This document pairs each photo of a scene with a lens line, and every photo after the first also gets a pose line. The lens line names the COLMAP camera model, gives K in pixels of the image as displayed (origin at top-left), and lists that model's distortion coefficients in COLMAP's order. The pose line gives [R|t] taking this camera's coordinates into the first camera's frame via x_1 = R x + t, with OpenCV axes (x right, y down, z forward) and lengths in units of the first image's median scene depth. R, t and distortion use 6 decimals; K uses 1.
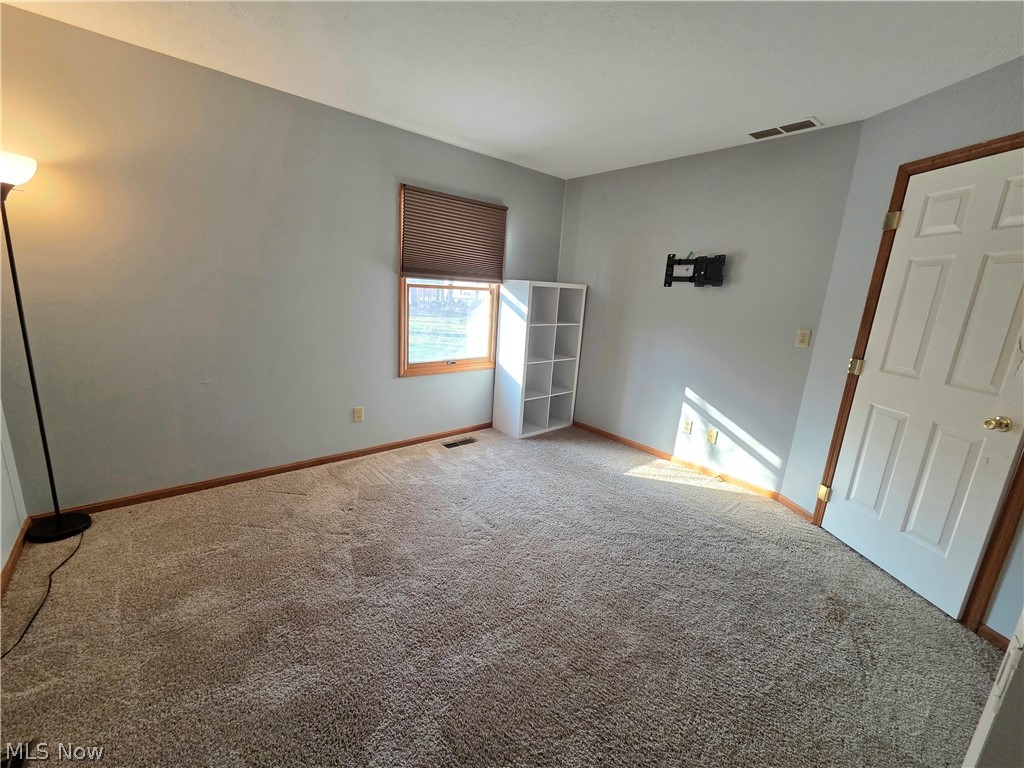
lens RADIAL K [[414.9, 0, 508.9], [0, 414.9, 384.2], [0, 0, 1]] dist [-0.000001, -0.000544]
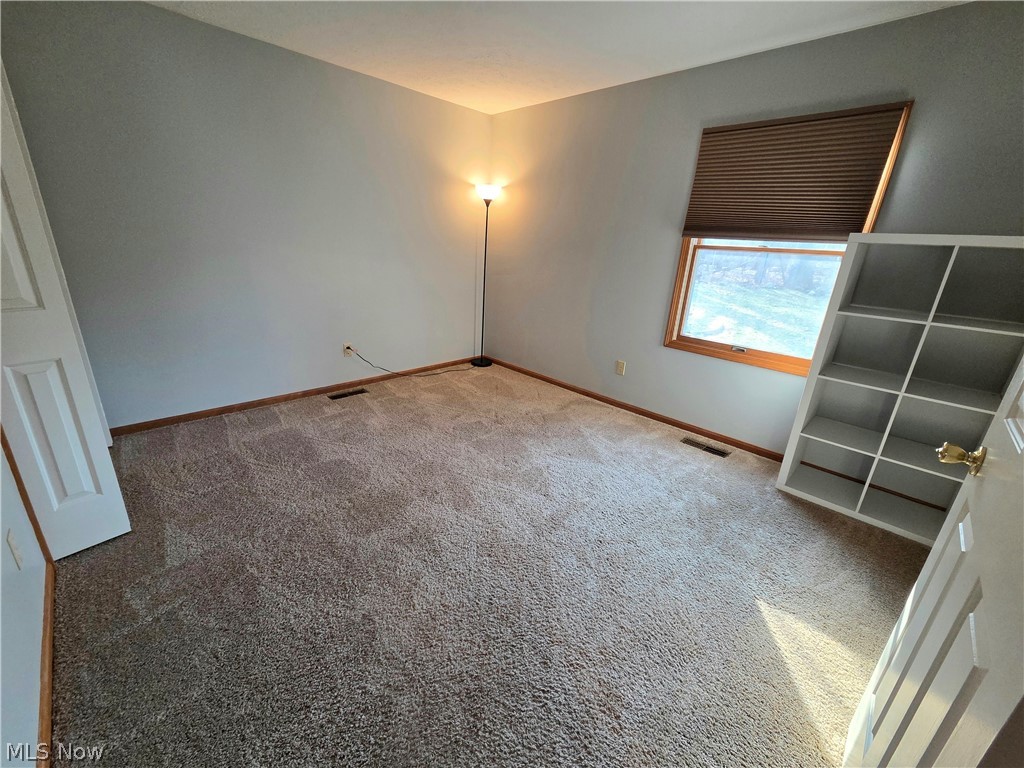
lens RADIAL K [[414.9, 0, 508.9], [0, 414.9, 384.2], [0, 0, 1]] dist [-0.000001, -0.000544]
pose [[0.080042, 0.278067, -0.957221, 0.665025], [-0.266433, 0.931331, 0.248268, -0.079337], [0.960524, 0.235163, 0.148632, 0.557815]]
